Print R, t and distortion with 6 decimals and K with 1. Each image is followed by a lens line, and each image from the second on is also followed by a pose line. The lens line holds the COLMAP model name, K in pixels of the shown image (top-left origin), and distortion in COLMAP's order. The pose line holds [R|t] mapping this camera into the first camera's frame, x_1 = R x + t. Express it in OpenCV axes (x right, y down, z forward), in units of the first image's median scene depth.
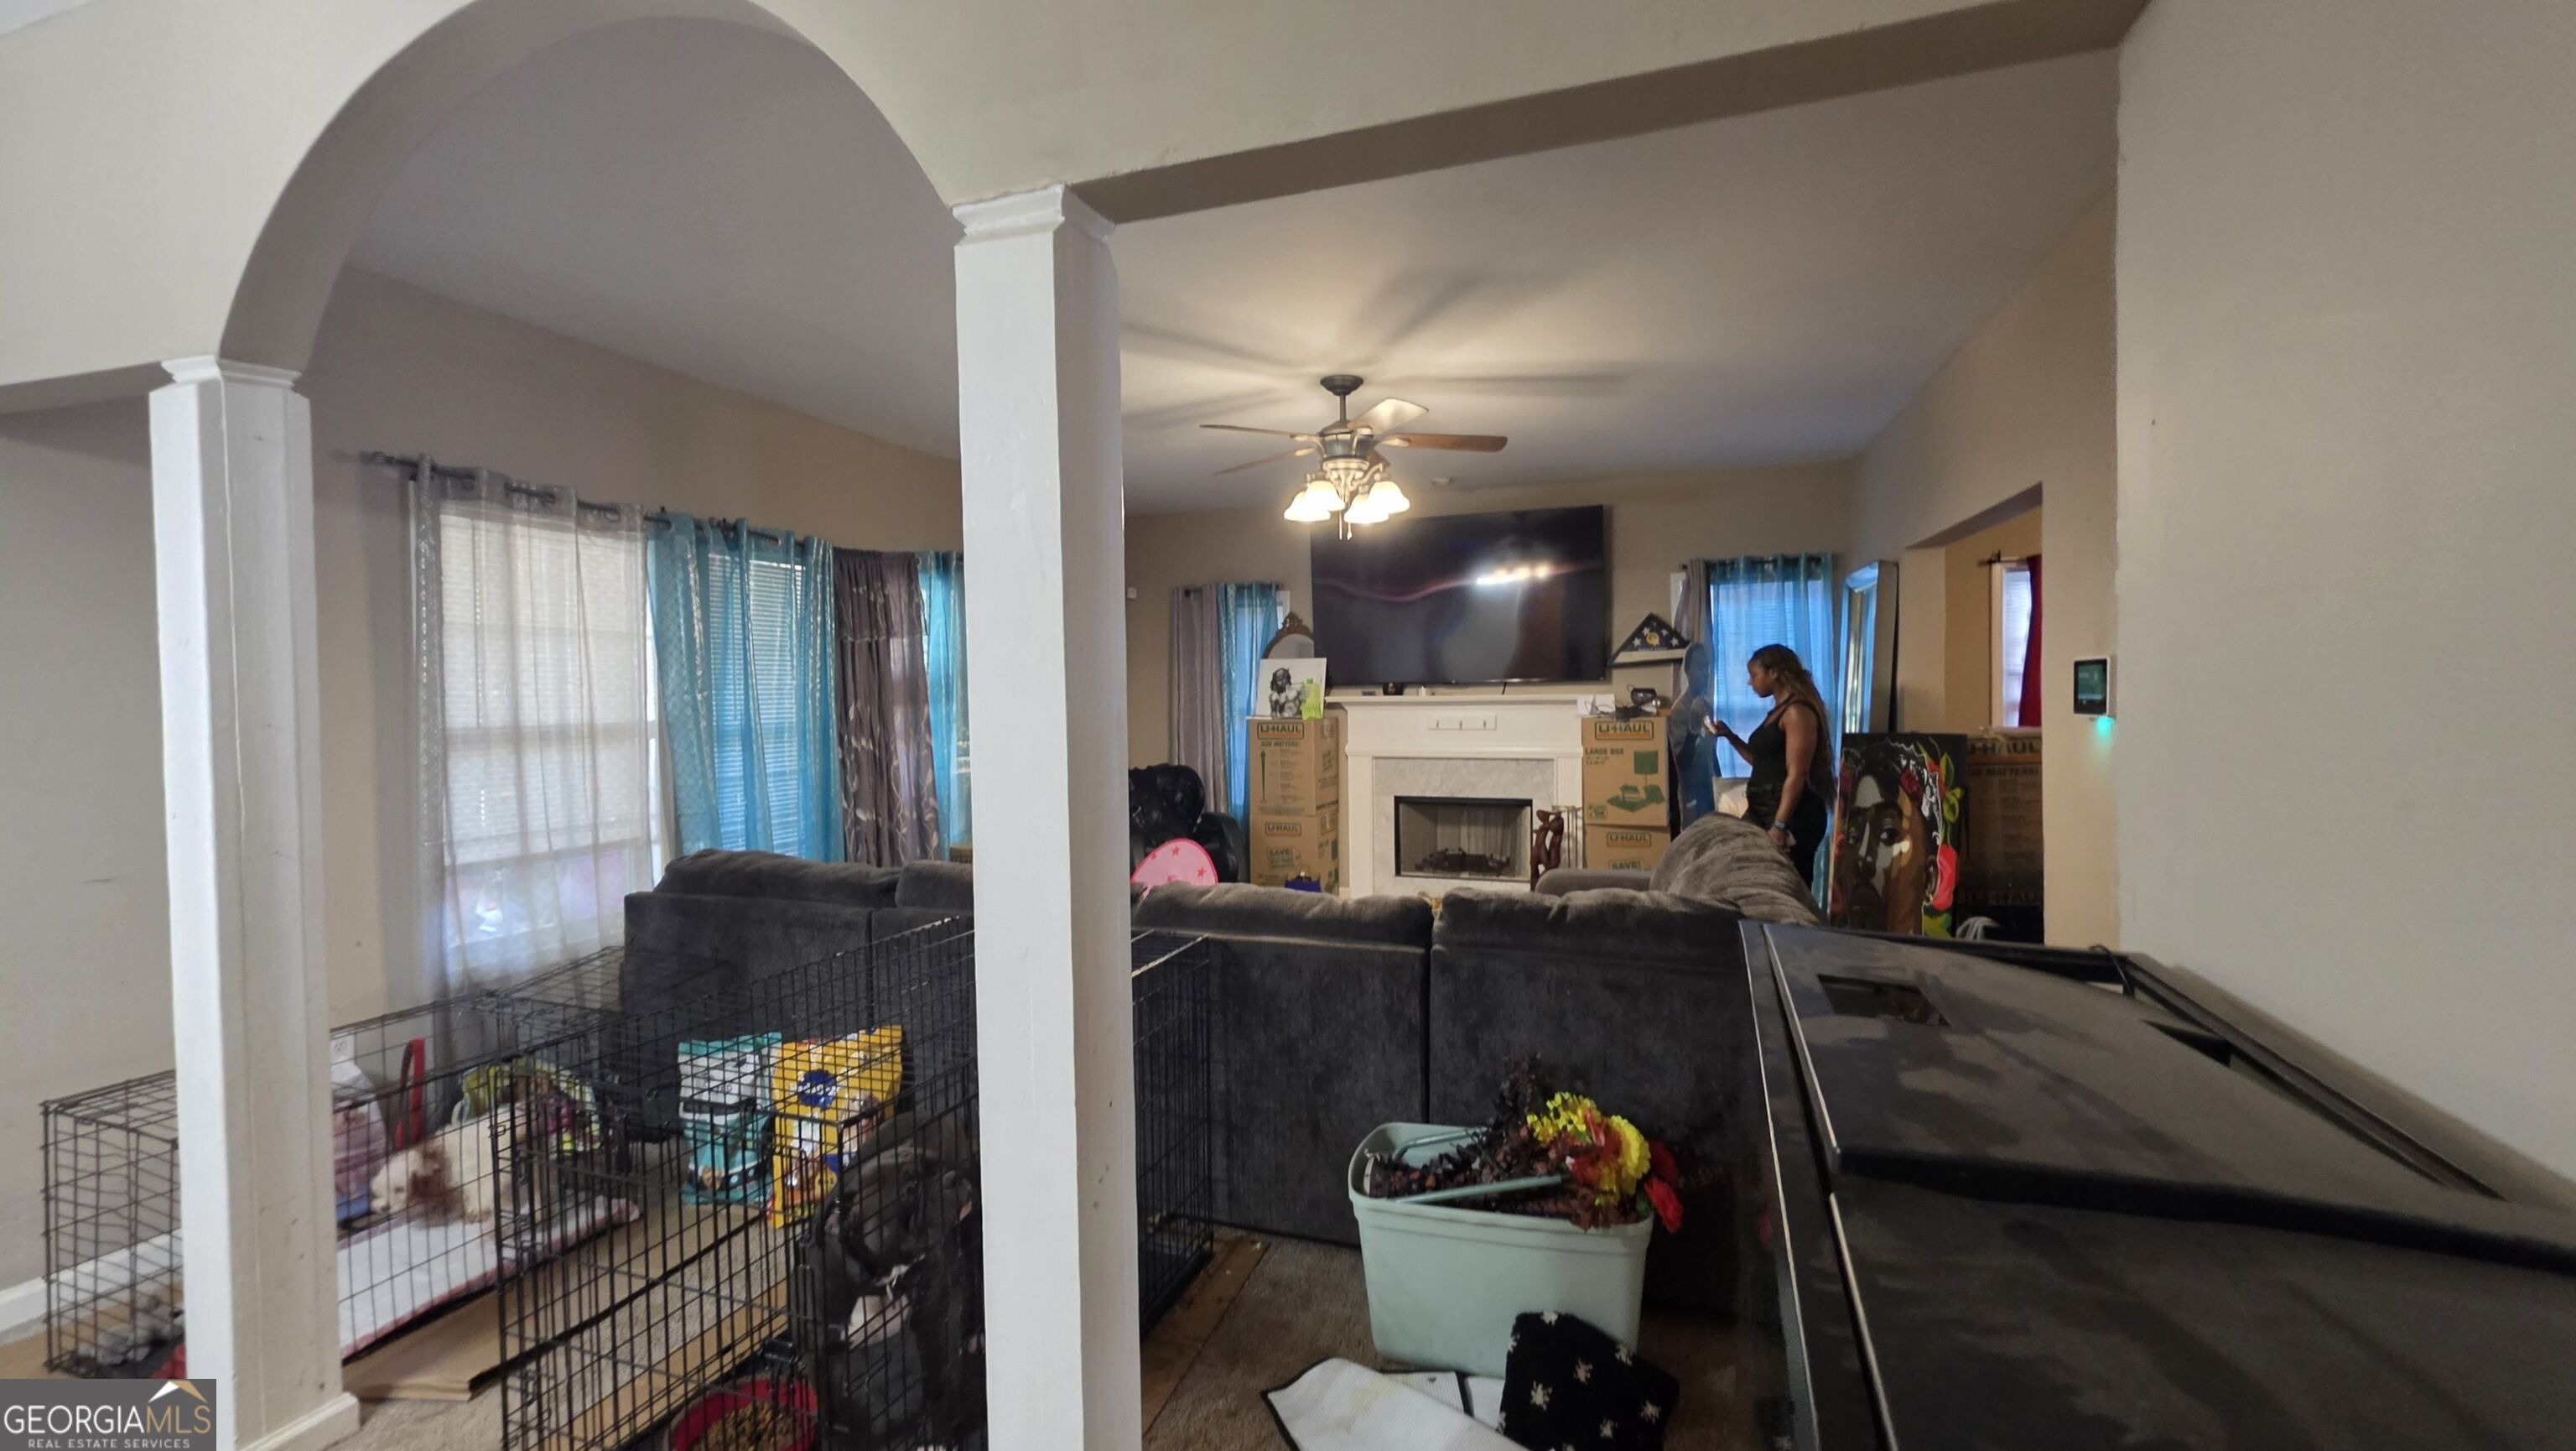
lens RADIAL K [[1048.1, 0, 1293.6], [0, 1048.1, 710.4], [0, 0, 1]] dist [0.000292, -0.000056]
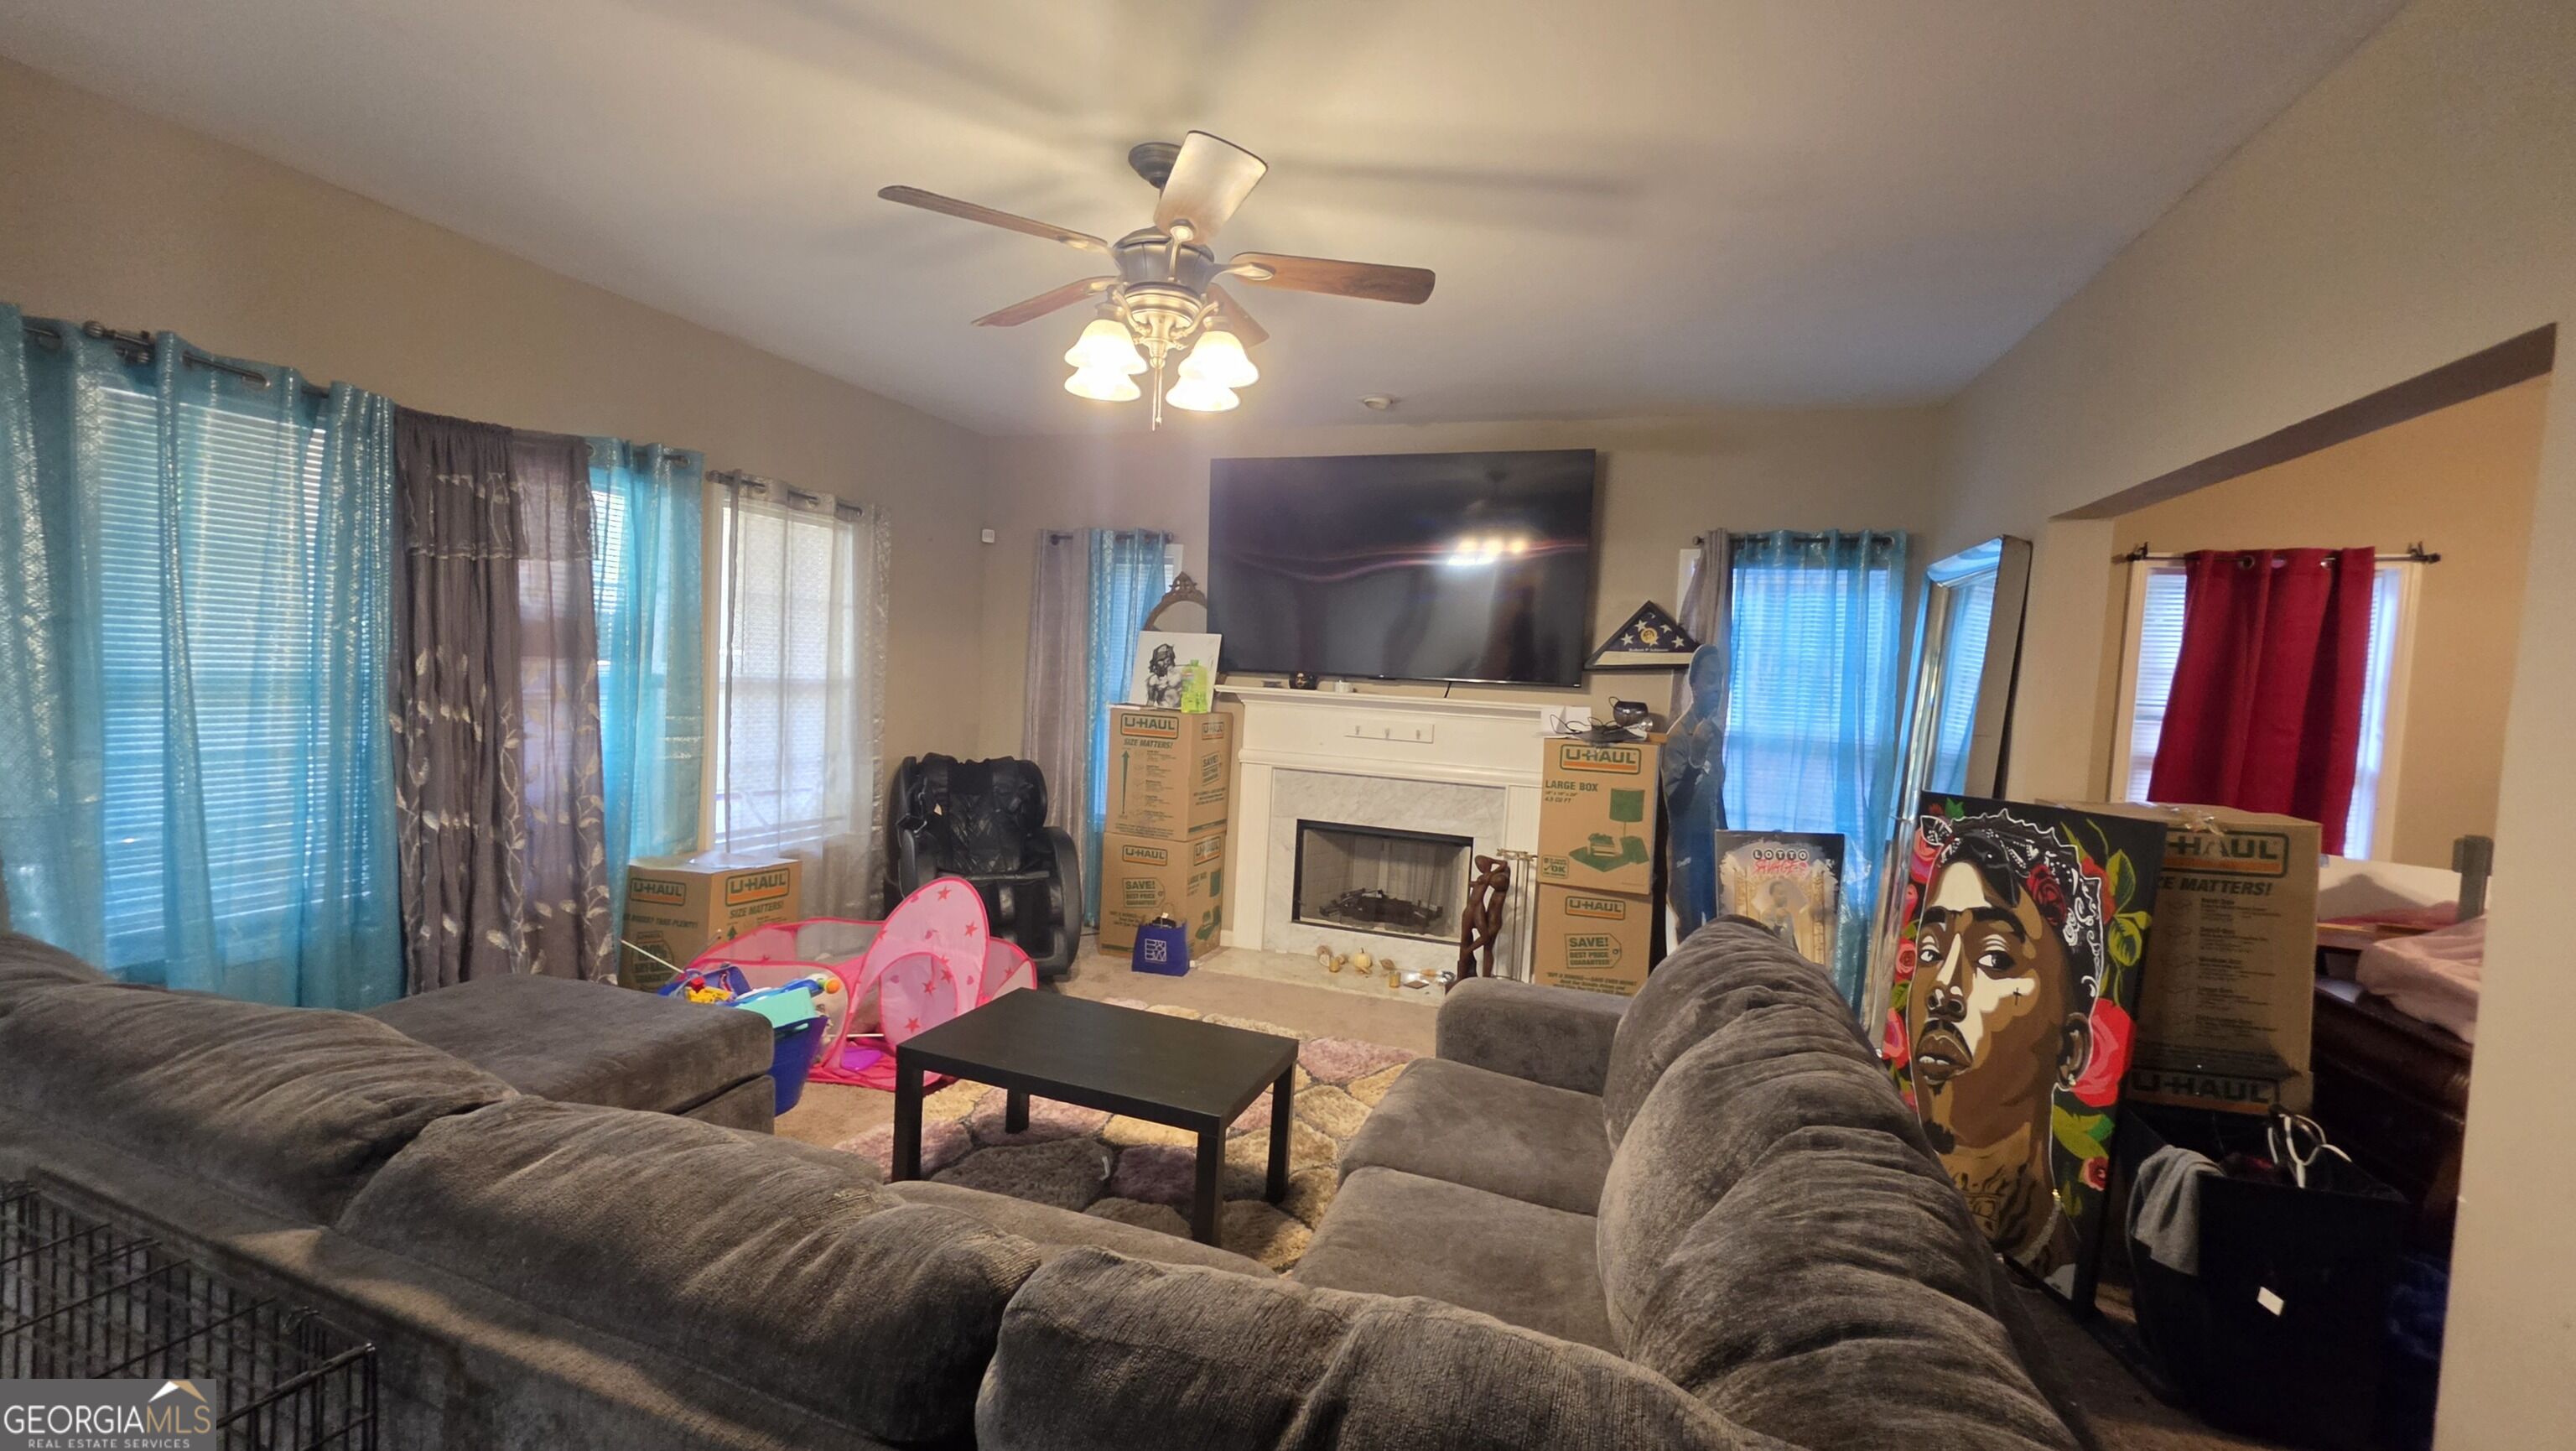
lens RADIAL K [[1030.3, 0, 1279.0], [0, 1030.3, 731.3], [0, 0, 1]] dist [-0.001374, -0.000007]
pose [[0.997834, 0.065639, -0.004234, 0.090195], [-0.065429, 0.997119, 0.038378, -0.012268], [0.006741, -0.038018, 0.999254, 0.271530]]
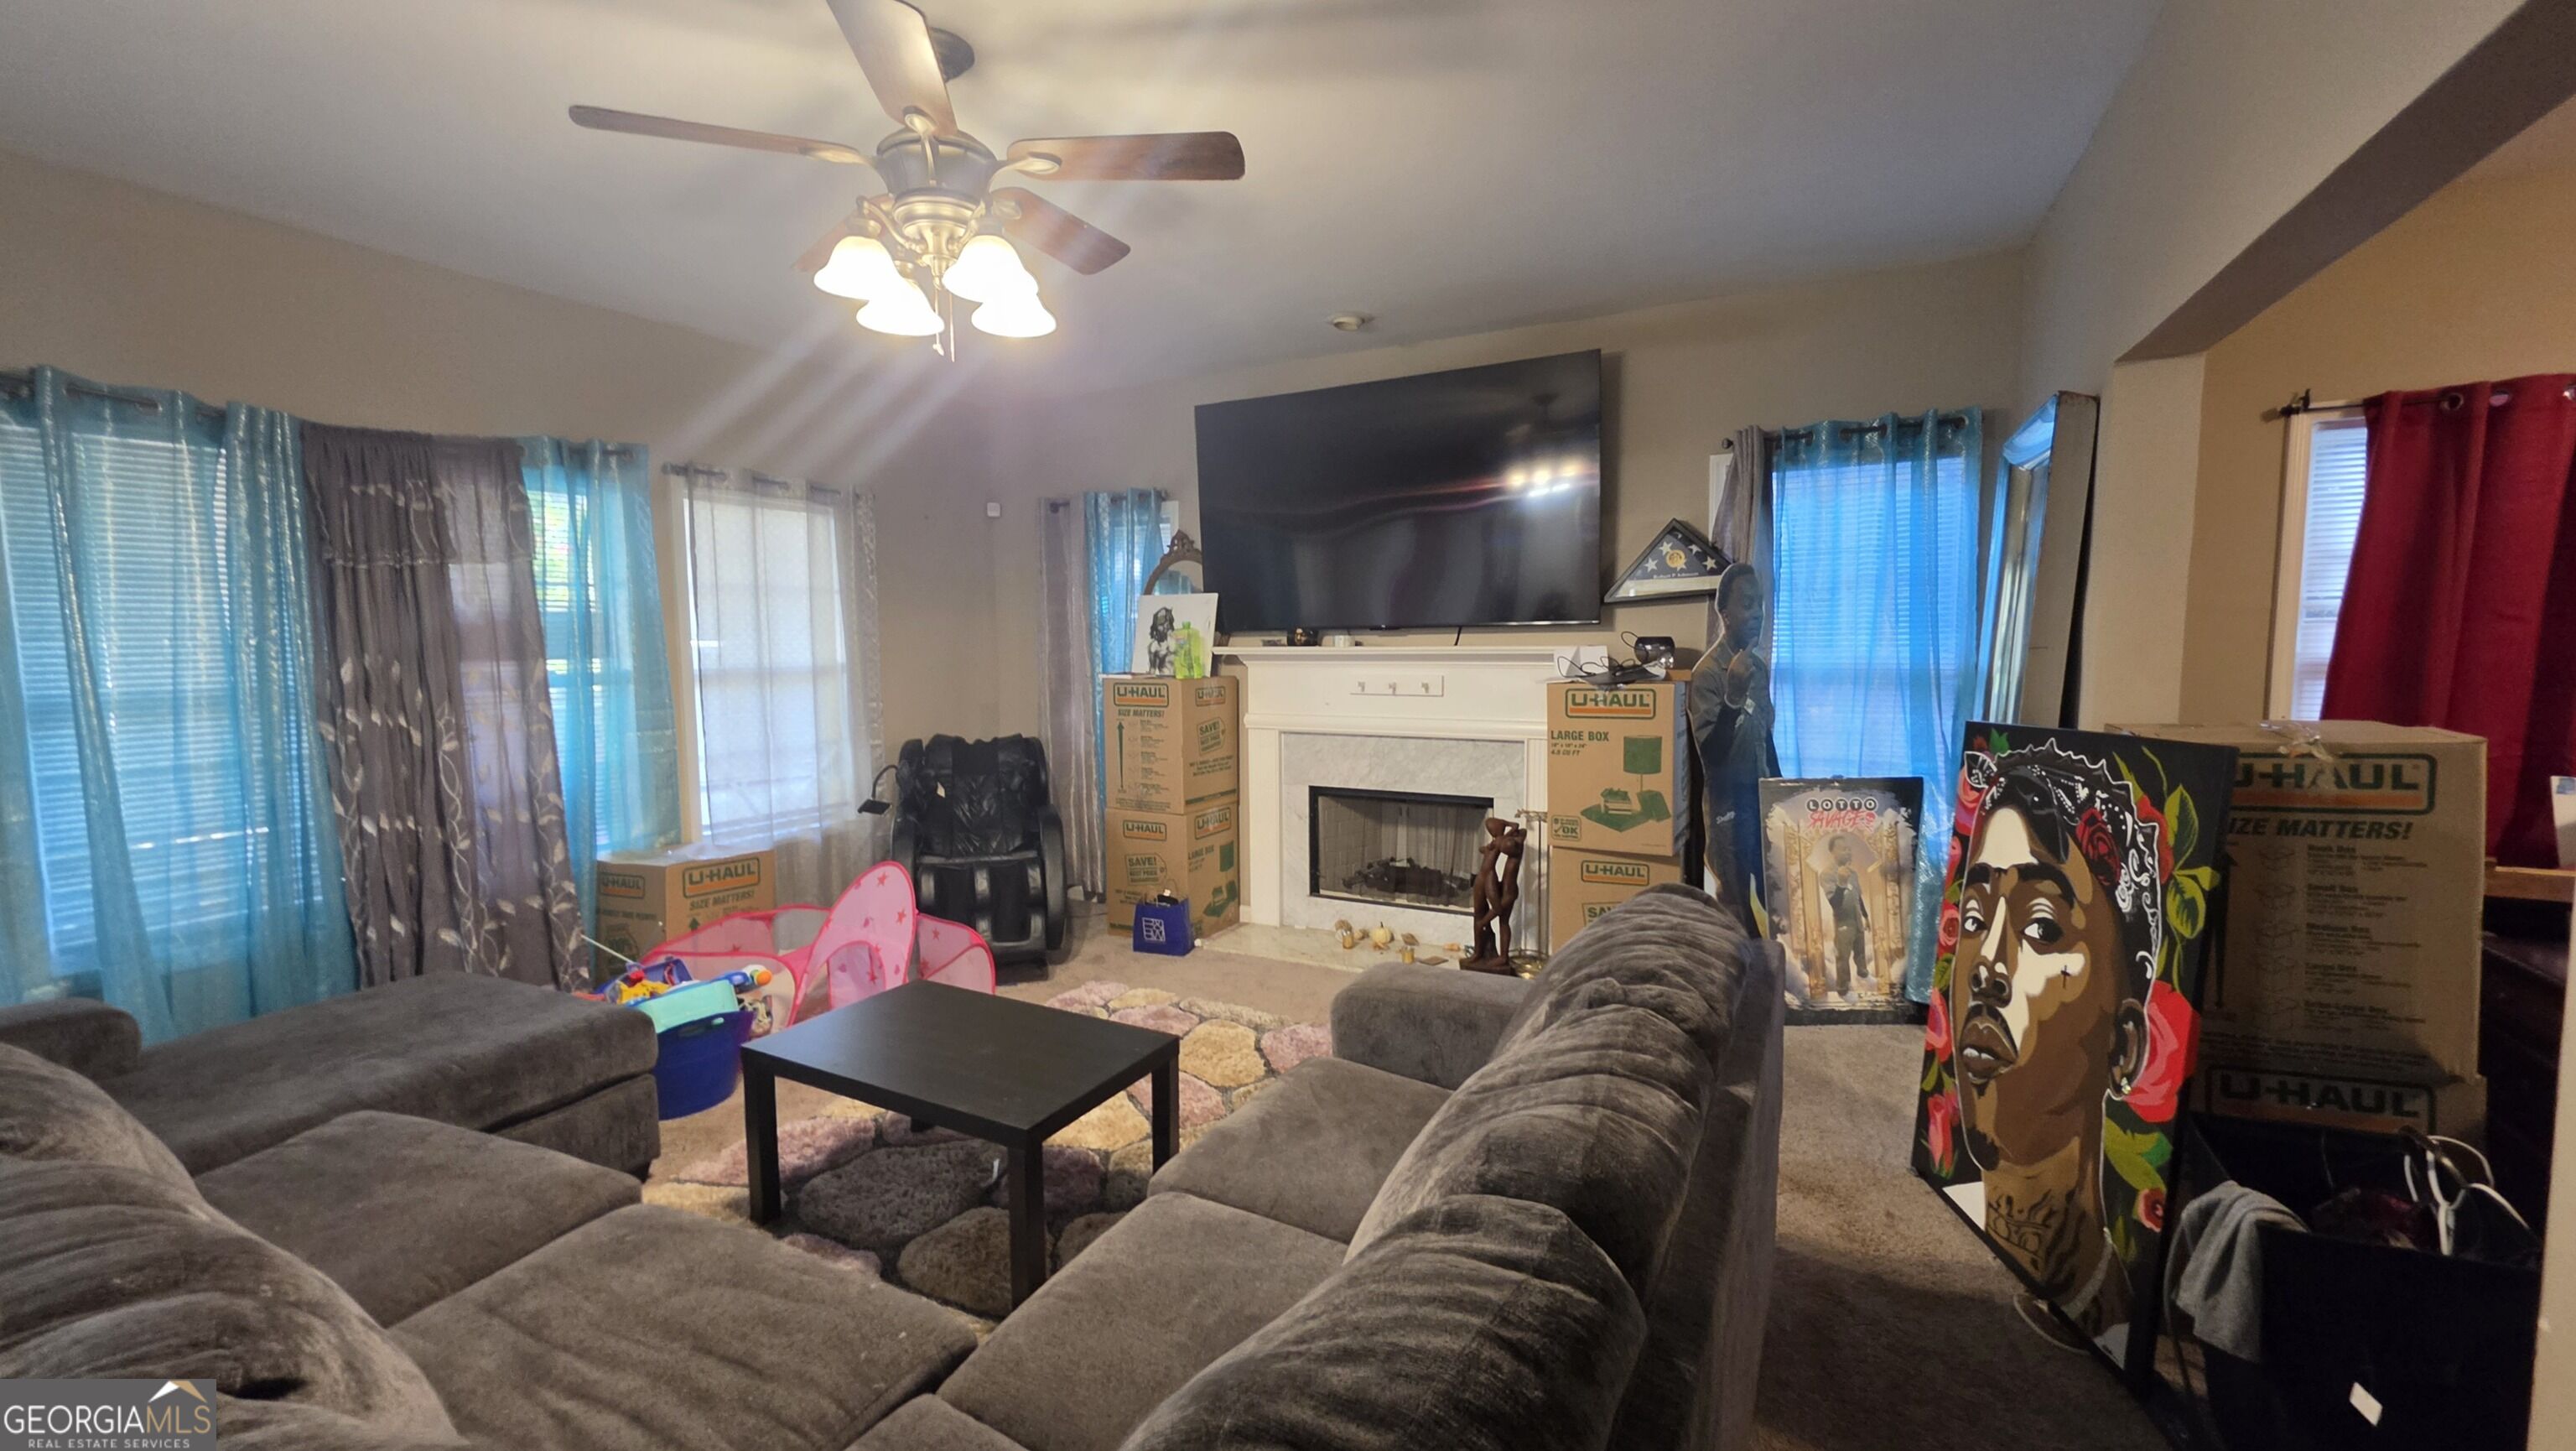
lens RADIAL K [[1034.8, 0, 1275.0], [0, 1034.8, 729.5], [0, 0, 1]] dist [-0.000532, -0.000473]
pose [[0.987687, 0.015567, -0.155668, 0.202347], [-0.004141, 0.997290, 0.073457, -0.009953], [0.156390, -0.071908, 0.985074, 0.332402]]
